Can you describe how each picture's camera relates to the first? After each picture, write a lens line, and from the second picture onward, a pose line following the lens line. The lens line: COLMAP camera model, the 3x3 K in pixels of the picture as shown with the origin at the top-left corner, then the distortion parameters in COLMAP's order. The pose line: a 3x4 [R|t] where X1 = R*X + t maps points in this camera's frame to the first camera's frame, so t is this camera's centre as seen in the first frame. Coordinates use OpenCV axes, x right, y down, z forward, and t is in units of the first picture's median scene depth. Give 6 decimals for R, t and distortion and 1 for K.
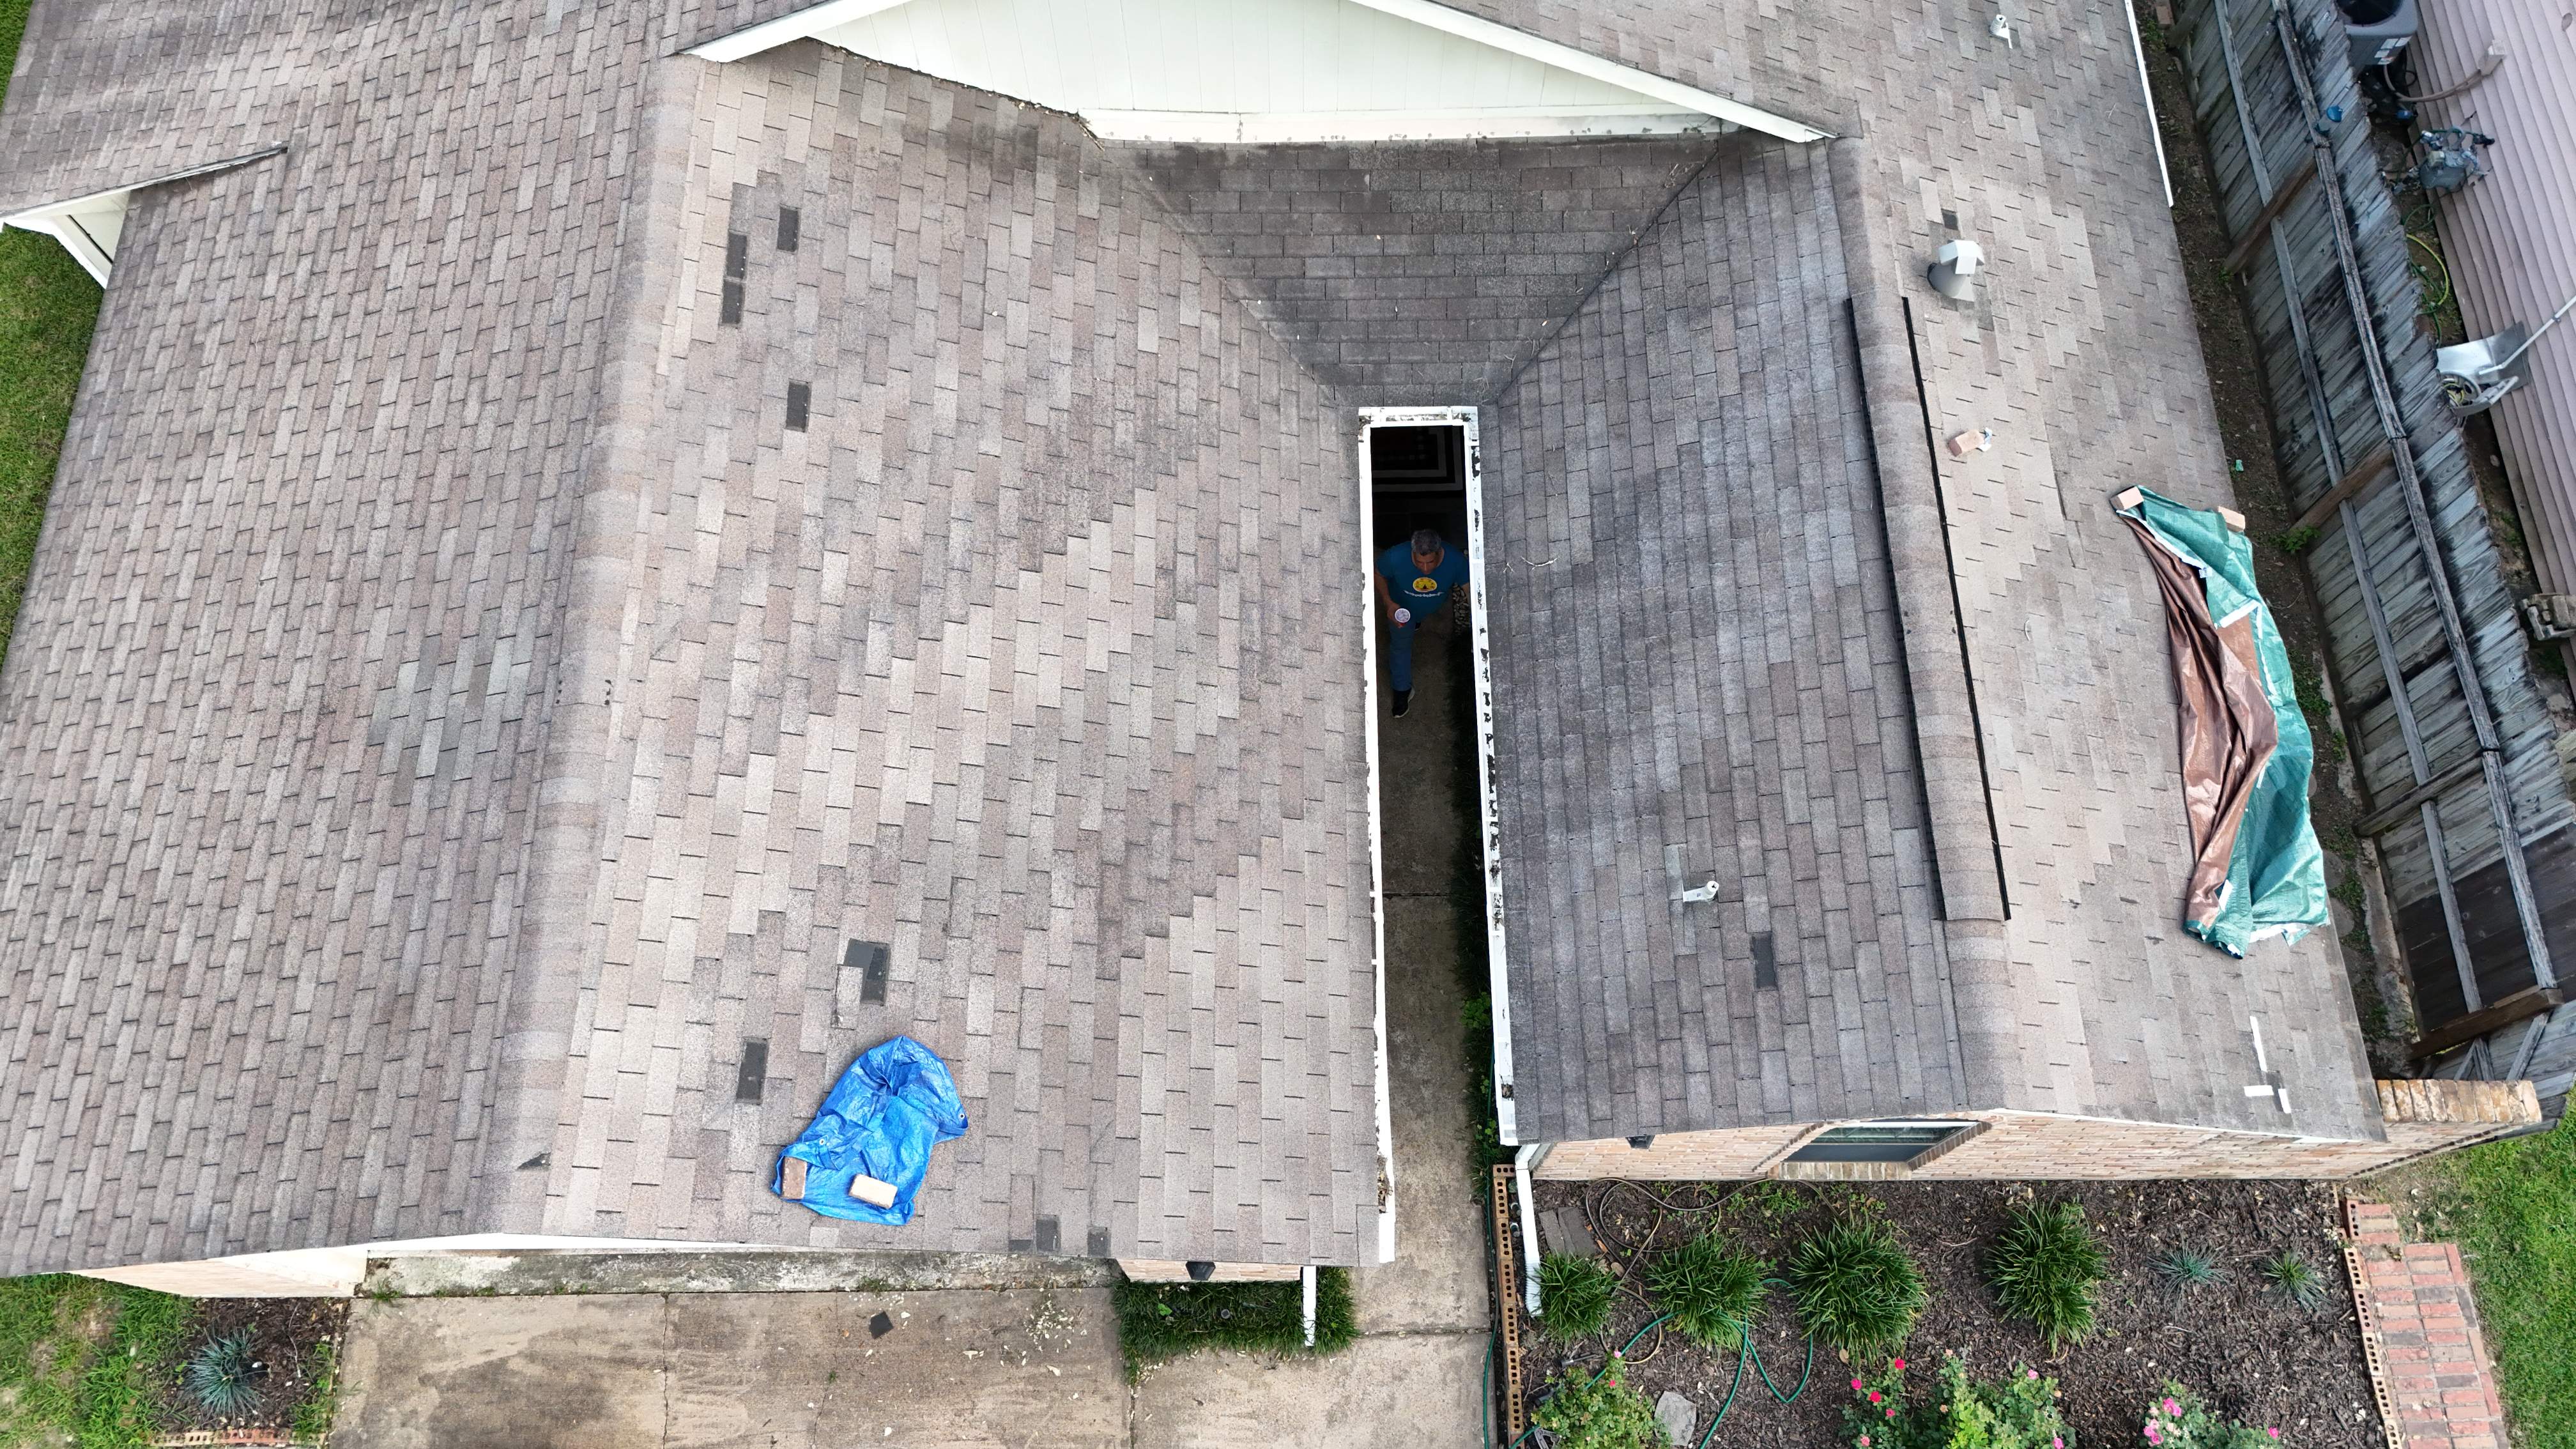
lens RADIAL K [[1883.2, 0, 1299.3], [0, 1883.2, 708.4], [0, 0, 1]] dist [0.076788, -0.075056]
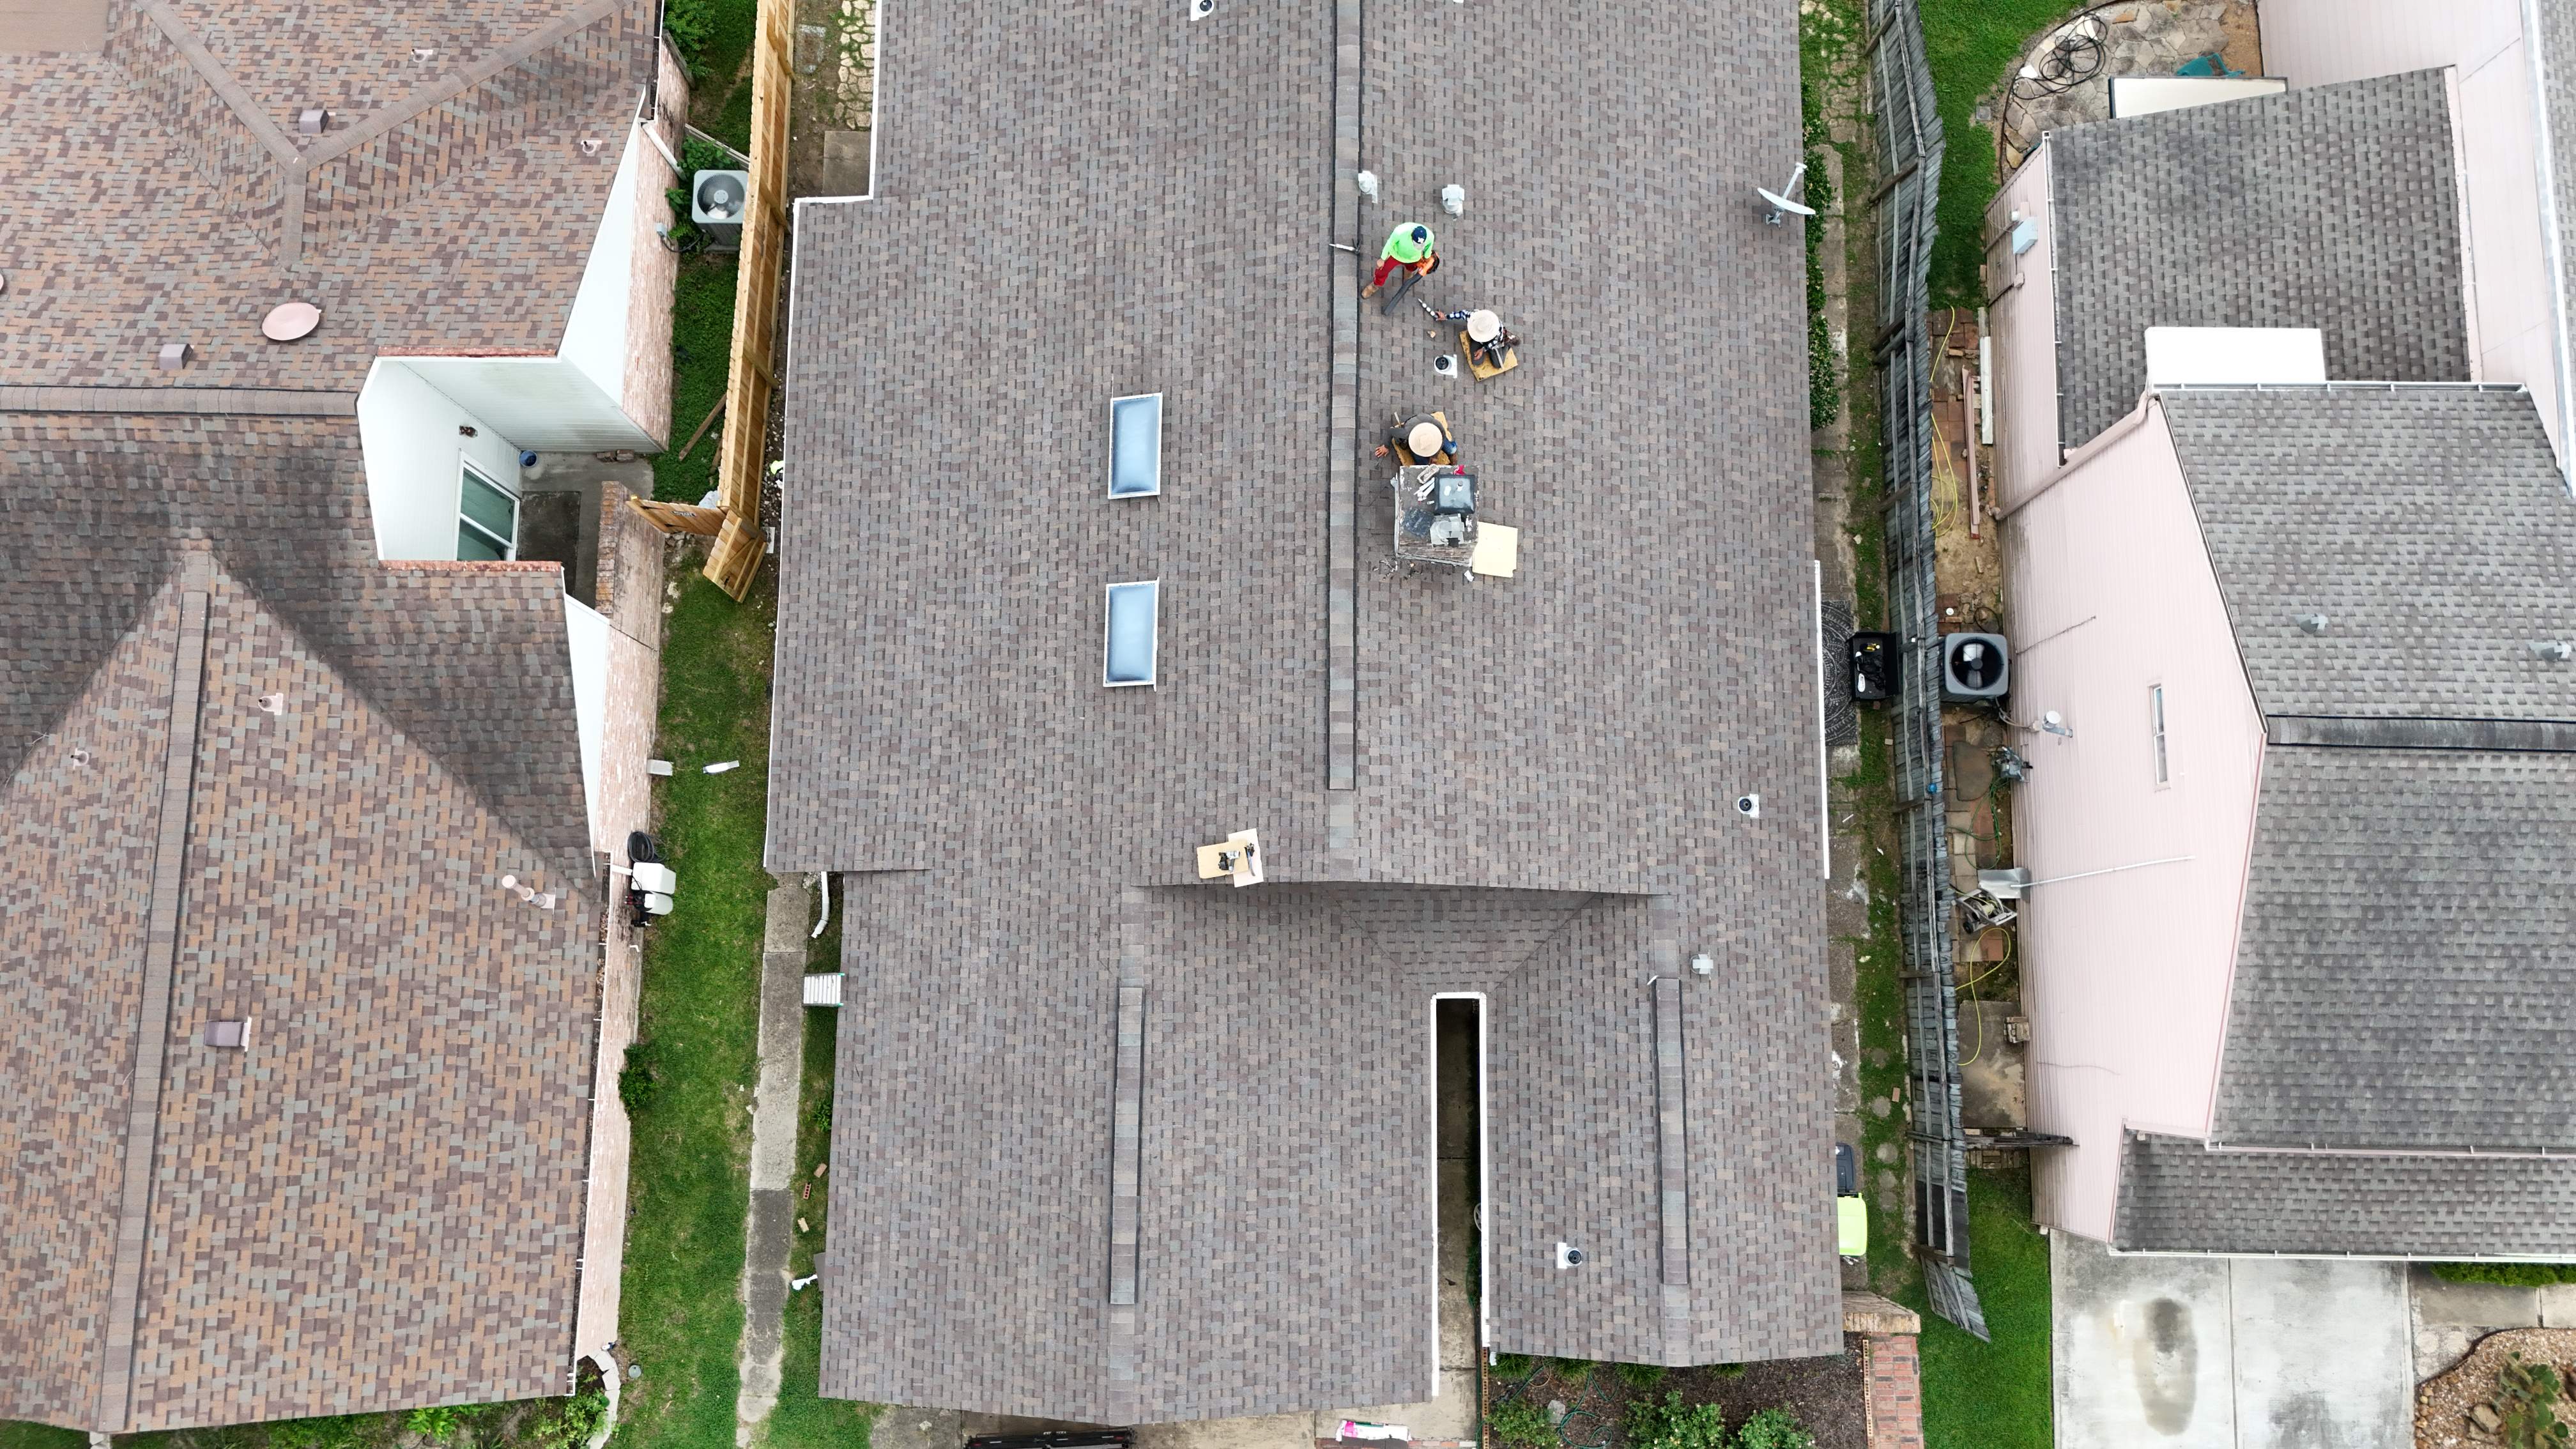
lens RADIAL K [[1883.2, 0, 1288.3], [0, 1883.2, 720.7], [0, 0, 1]] dist [0.076788, -0.075056]
pose [[0.999831, 0.018303, -0.001843, -0.136103], [-0.017310, 0.970005, 0.242469, -1.004898], [0.006226, -0.242396, 0.970157, -1.034973]]
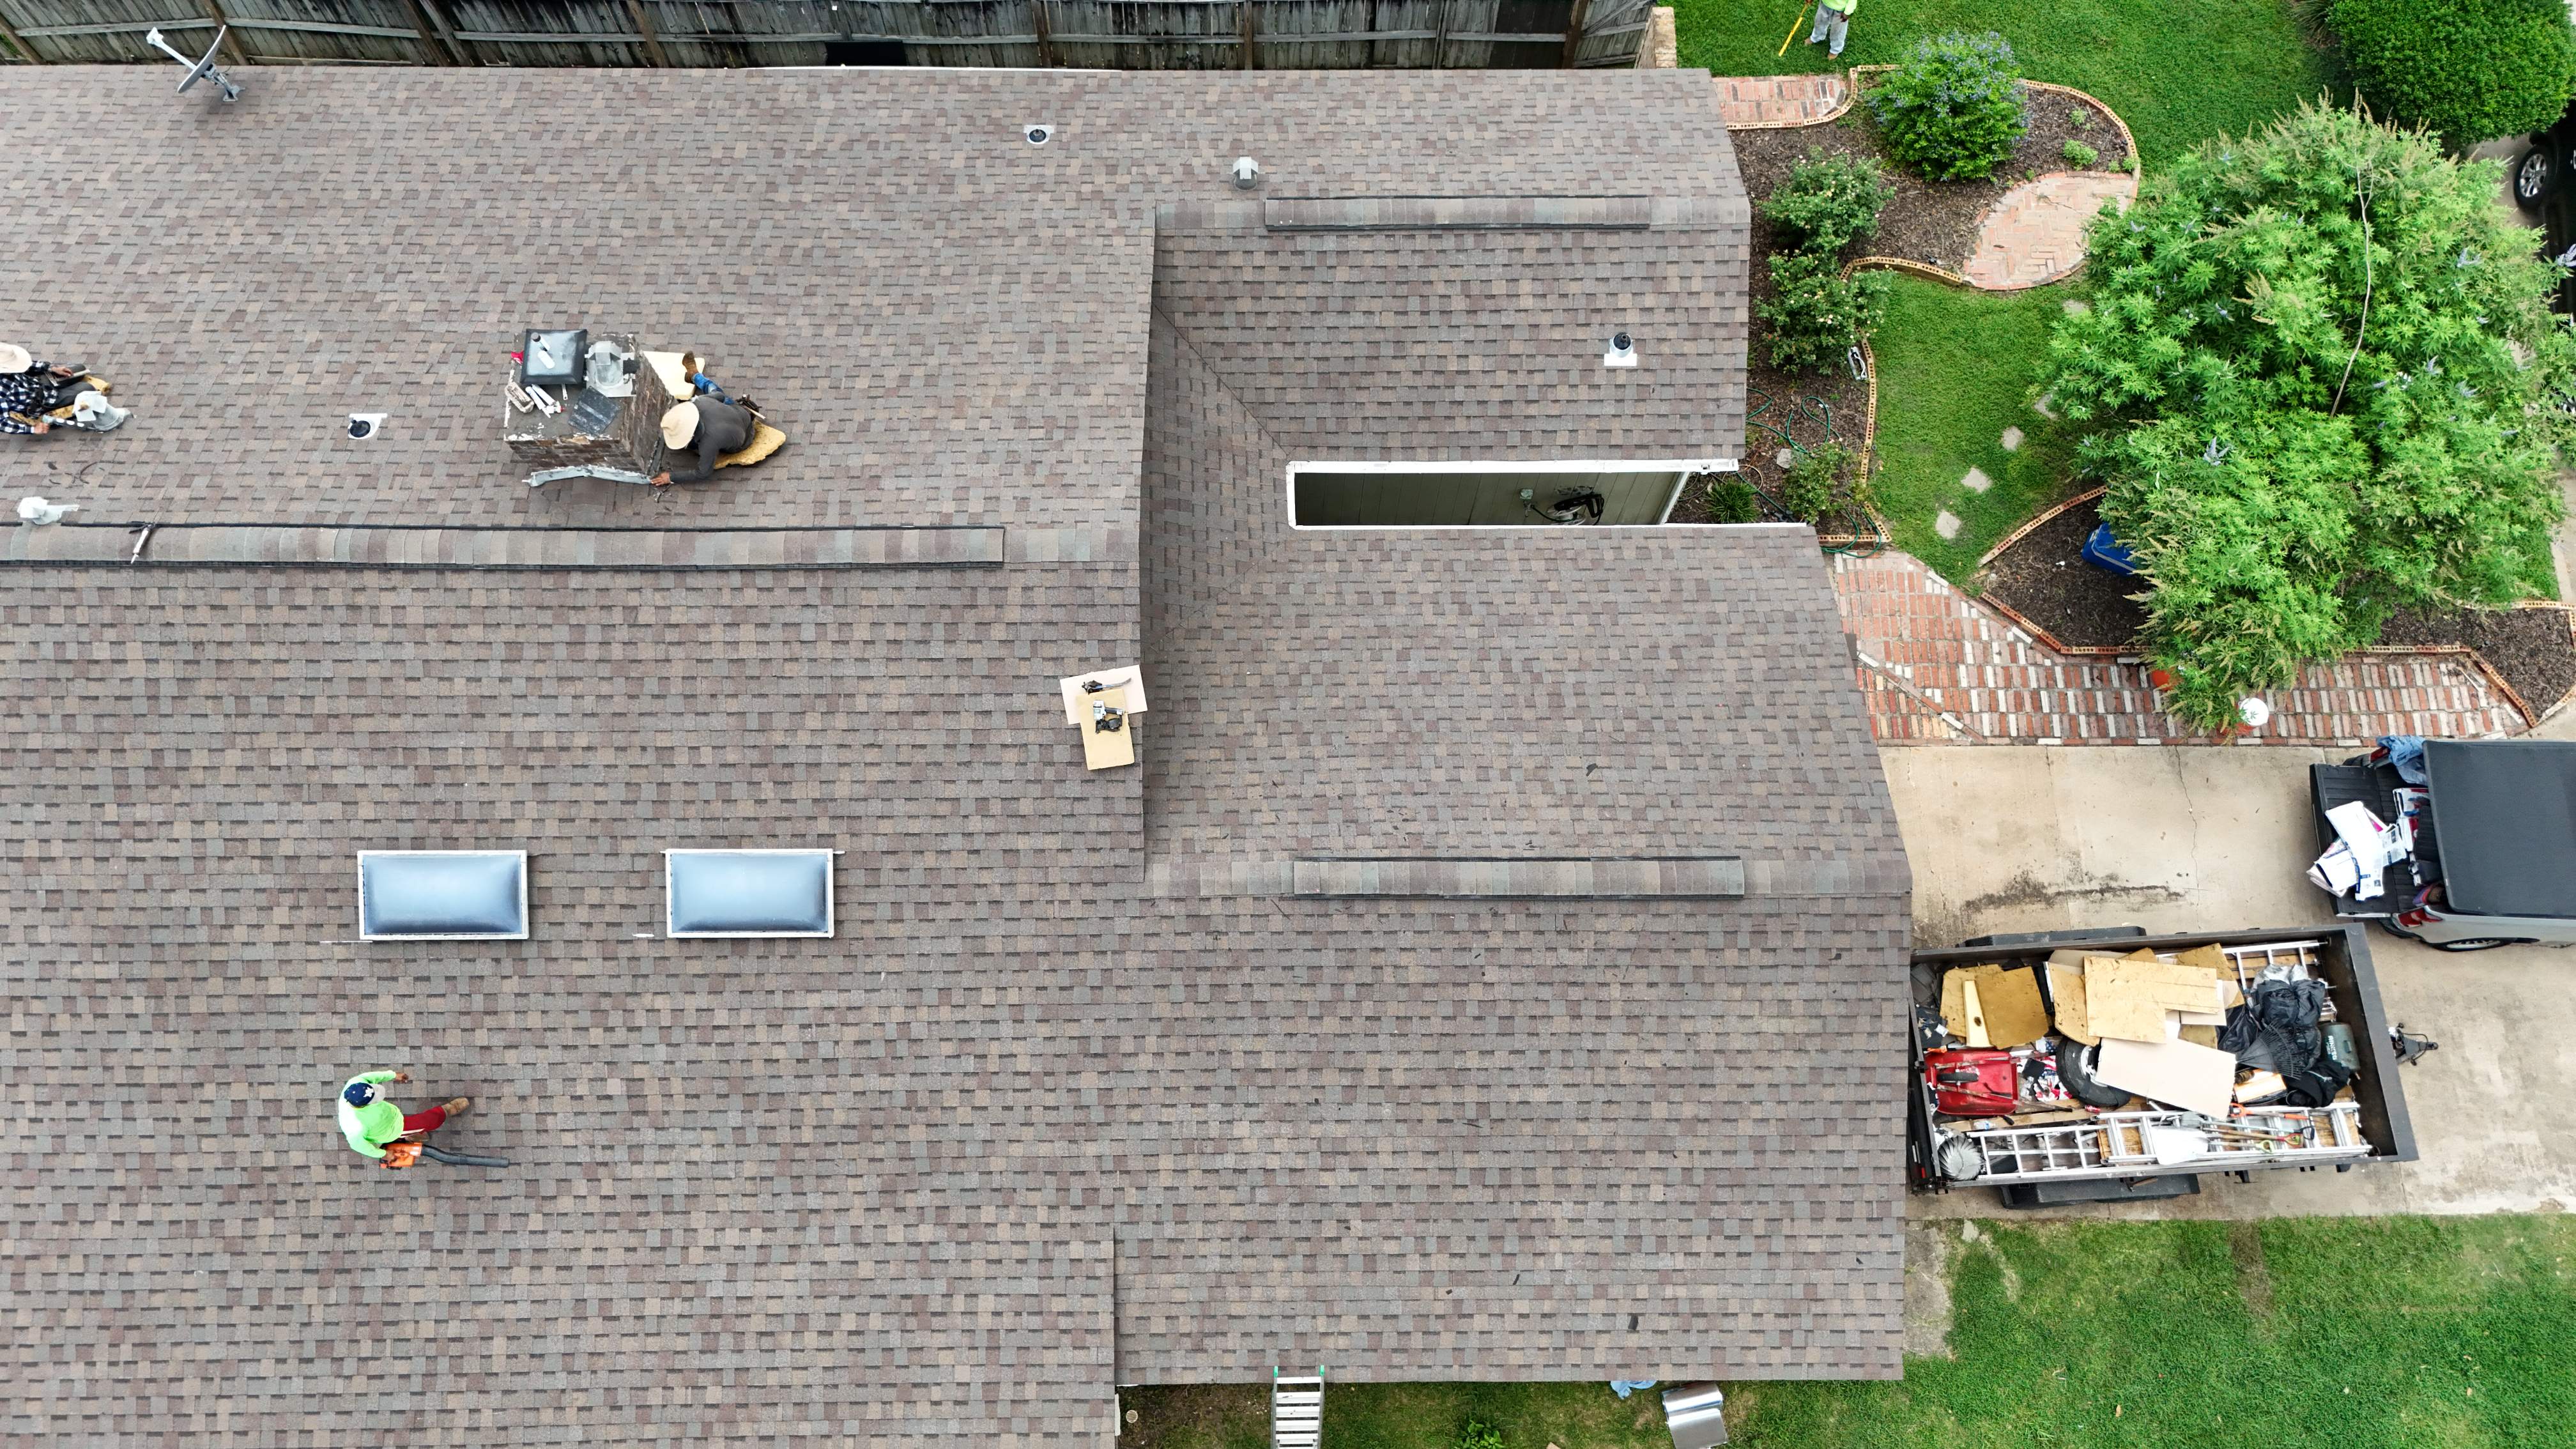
lens RADIAL K [[1883.2, 0, 1280.2], [0, 1883.2, 720.5], [0, 0, 1]] dist [0.076788, -0.075056]
pose [[0.000580, -0.954760, 0.297378, -0.607784], [0.918429, 0.118147, 0.377530, -0.764566], [-0.395584, 0.272901, 0.876948, -0.348435]]
